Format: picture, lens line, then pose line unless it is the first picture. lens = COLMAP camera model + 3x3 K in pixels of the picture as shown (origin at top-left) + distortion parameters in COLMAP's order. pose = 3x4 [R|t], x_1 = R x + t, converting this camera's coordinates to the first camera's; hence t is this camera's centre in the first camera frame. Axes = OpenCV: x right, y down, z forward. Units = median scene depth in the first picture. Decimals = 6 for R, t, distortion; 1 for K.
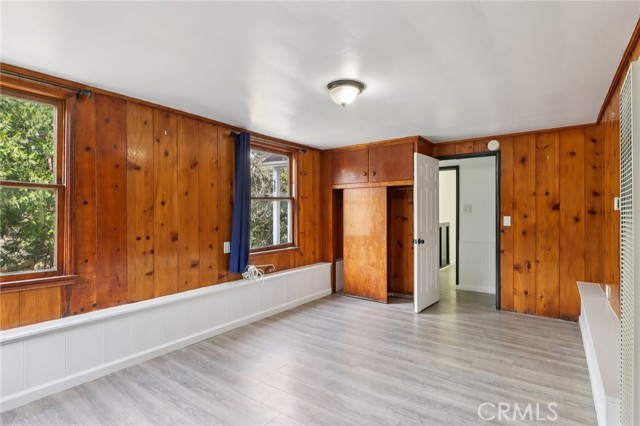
lens RADIAL K [[326.3, 0, 316.8], [0, 326.3, 214.2], [0, 0, 1]] dist [0.005452, -0.007272]
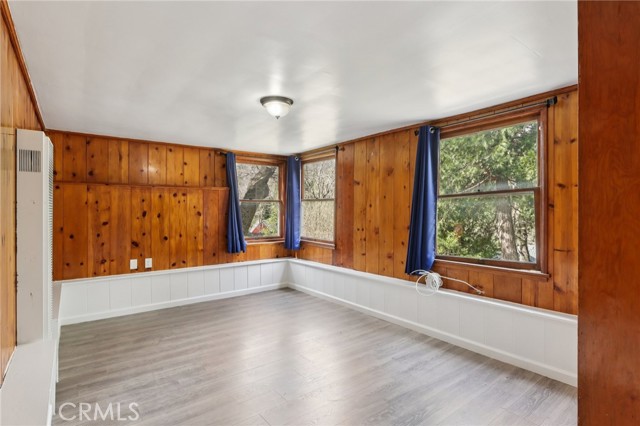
lens RADIAL K [[326.3, 0, 317.2], [0, 326.3, 209.5], [0, 0, 1]] dist [0.005452, -0.007272]
pose [[-0.284702, 0.002517, -0.958613, 0.820097], [0.003951, 0.999991, 0.001452, -0.018729], [0.958608, -0.003374, -0.284709, 1.058345]]
